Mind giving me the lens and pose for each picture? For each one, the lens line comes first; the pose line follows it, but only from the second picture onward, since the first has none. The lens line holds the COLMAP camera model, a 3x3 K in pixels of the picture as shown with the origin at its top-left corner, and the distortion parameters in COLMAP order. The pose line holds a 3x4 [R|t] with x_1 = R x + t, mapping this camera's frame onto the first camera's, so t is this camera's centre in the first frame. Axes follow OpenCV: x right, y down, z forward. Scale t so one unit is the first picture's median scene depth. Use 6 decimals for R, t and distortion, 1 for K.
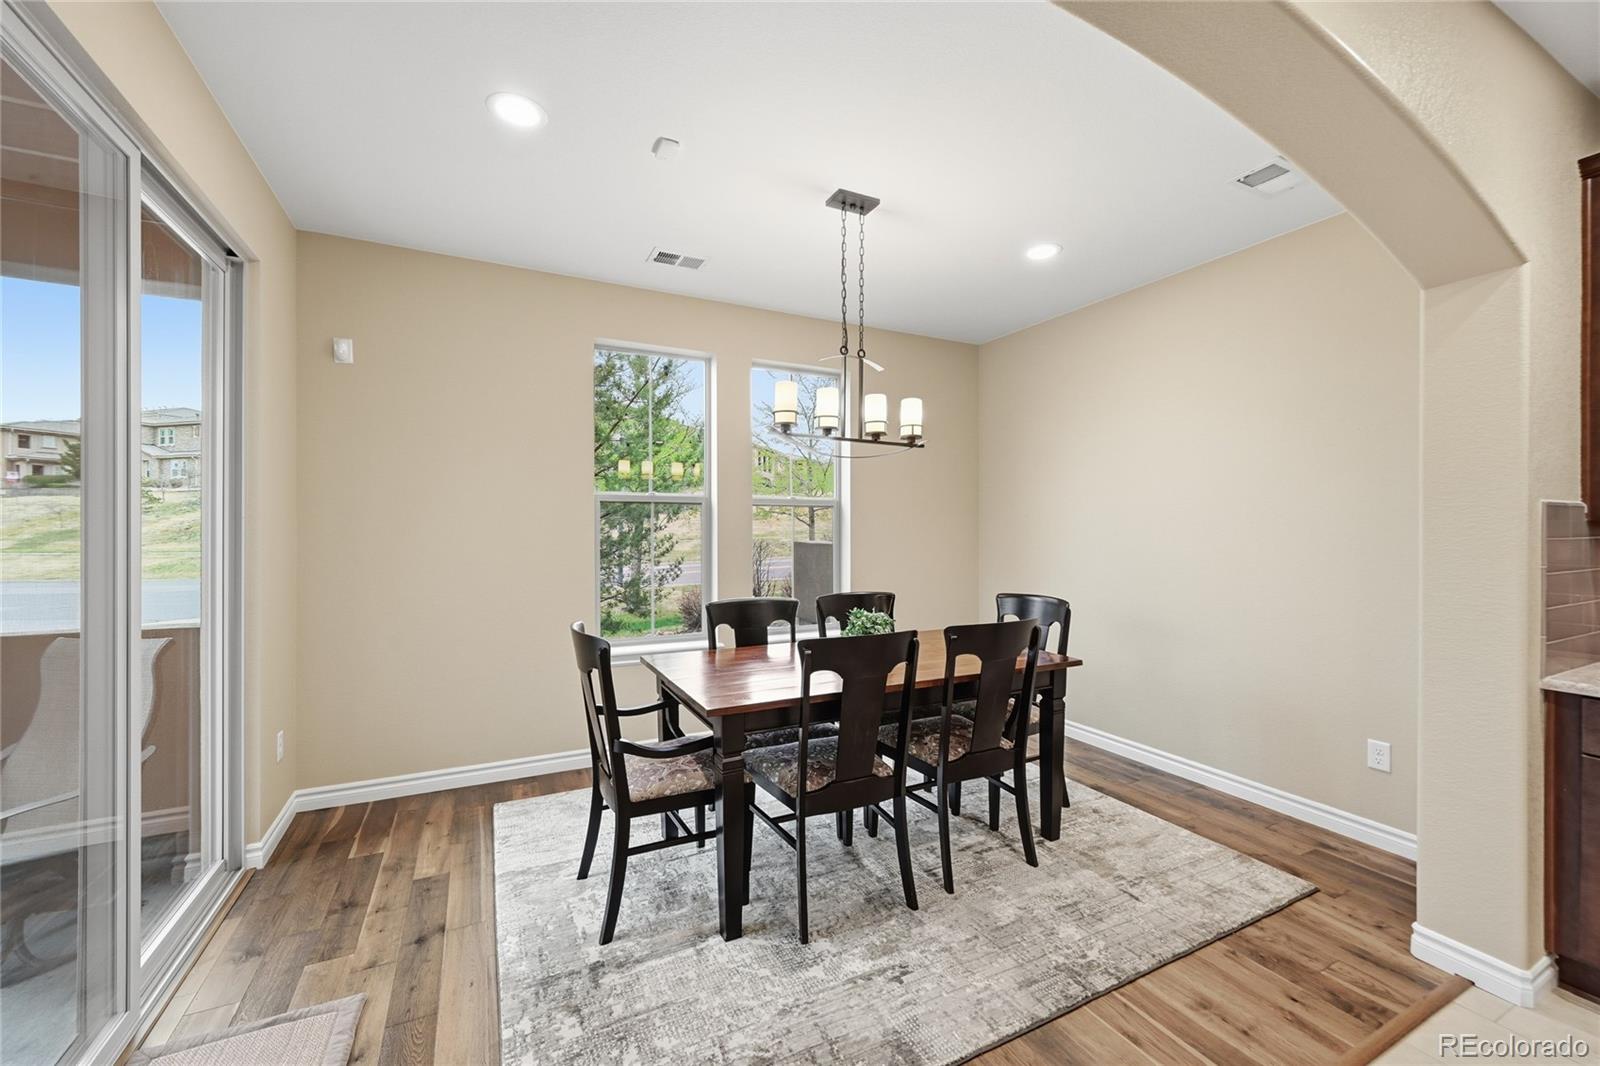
lens RADIAL K [[639.7, 0, 803.4], [0, 639.7, 523.7], [0, 0, 1]] dist [-0.002337, -0.000582]
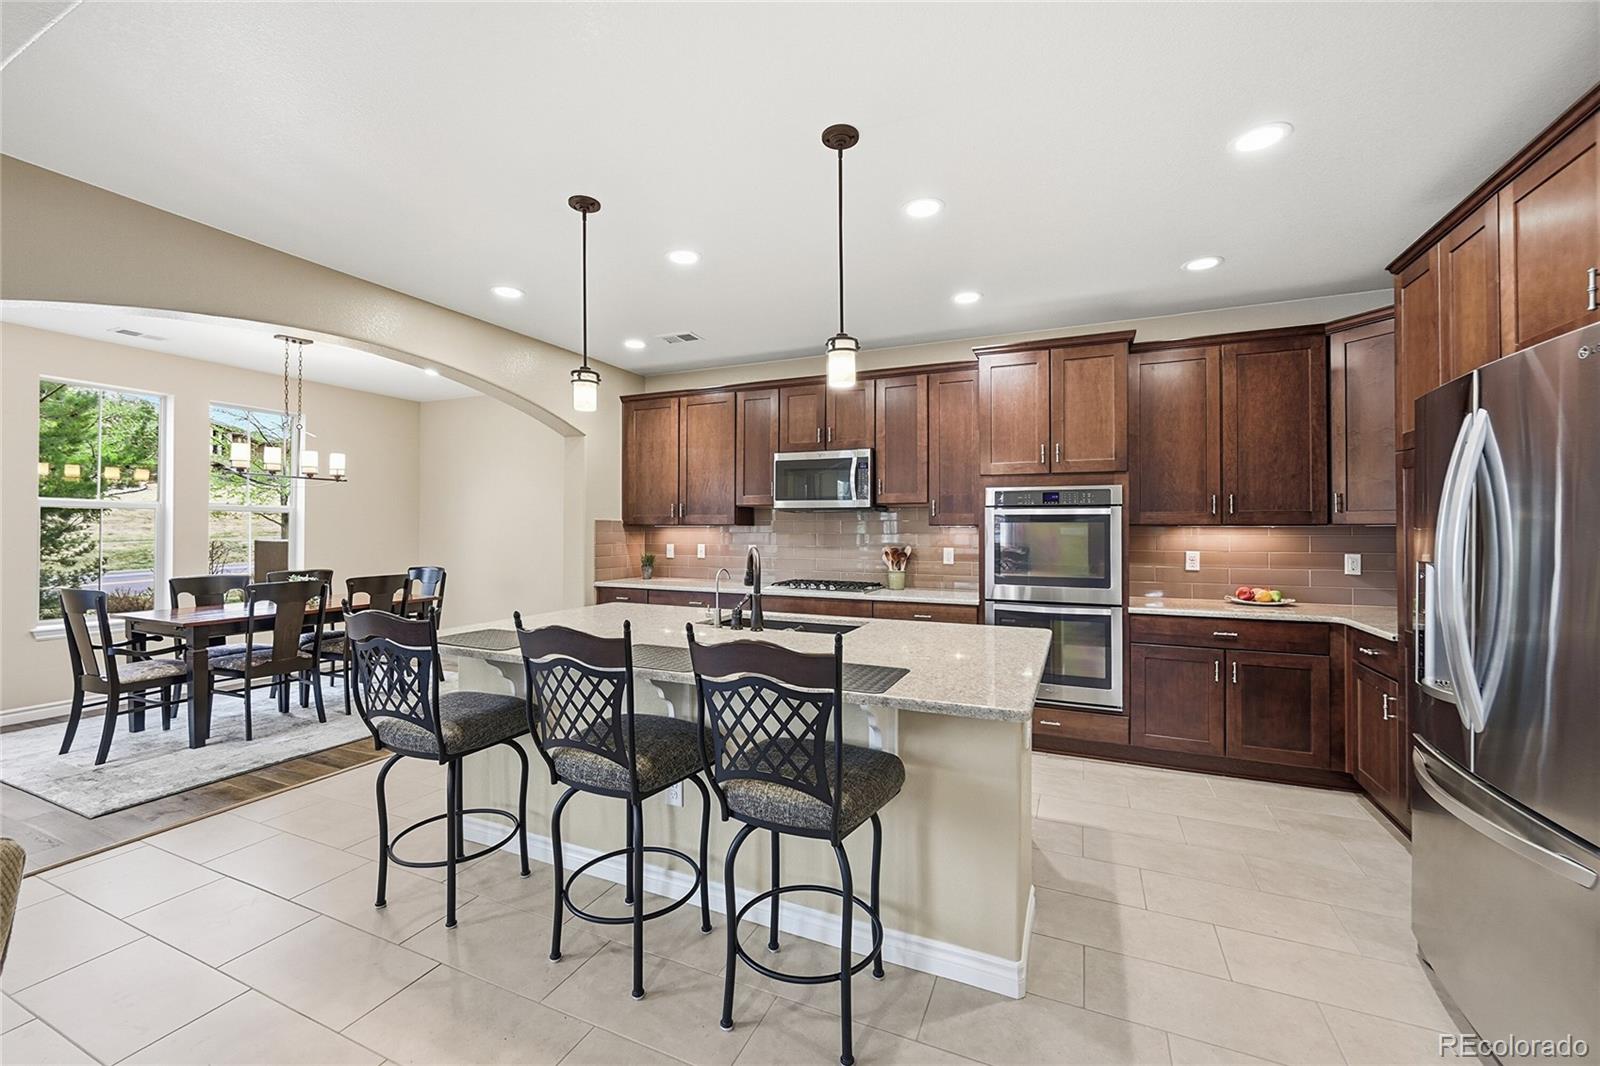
lens RADIAL K [[639.7, 0, 802.9], [0, 639.7, 521.6], [0, 0, 1]] dist [-0.002337, -0.000582]
pose [[0.774938, 0.006138, 0.632008, 0.061751], [-0.005119, 0.999981, -0.003435, -0.014503], [-0.632017, -0.000574, 0.774954, -1.273158]]
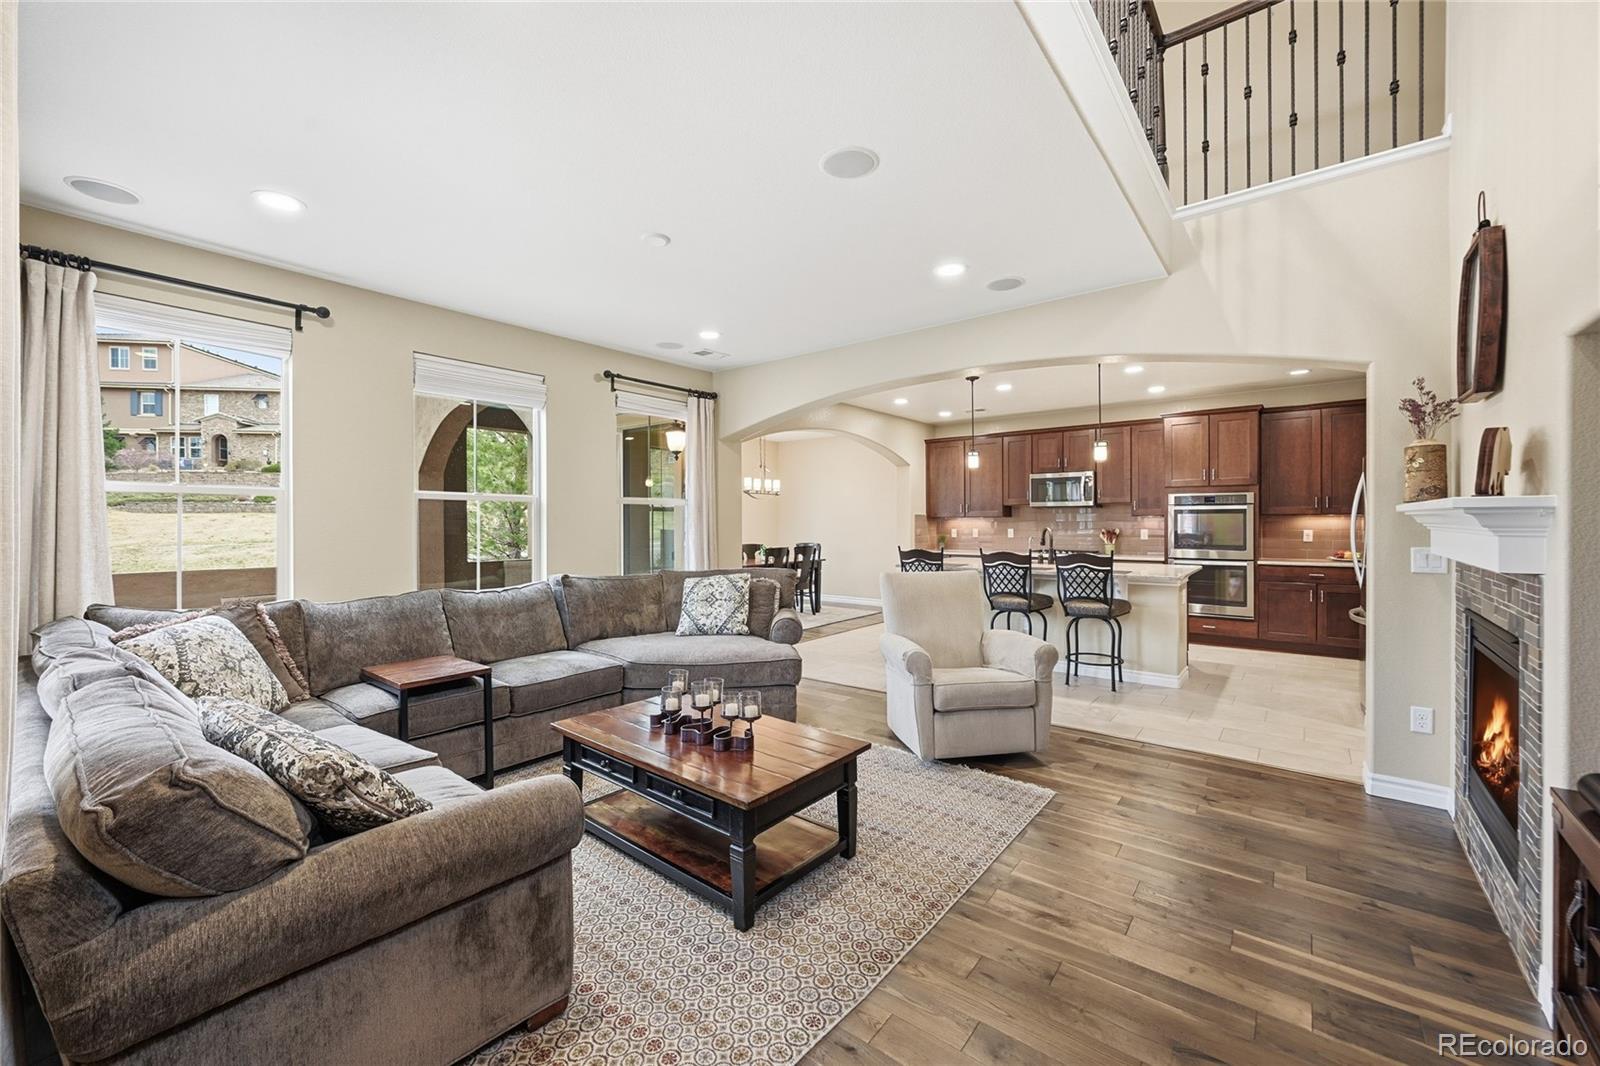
lens RADIAL K [[639.7, 0, 791.7], [0, 639.7, 523.5], [0, 0, 1]] dist [-0.002337, -0.000582]
pose [[0.914151, -0.008340, 0.405287, -1.191465], [0.004019, 0.999926, 0.011512, -0.018119], [-0.405353, -0.008895, 0.914117, -2.194632]]
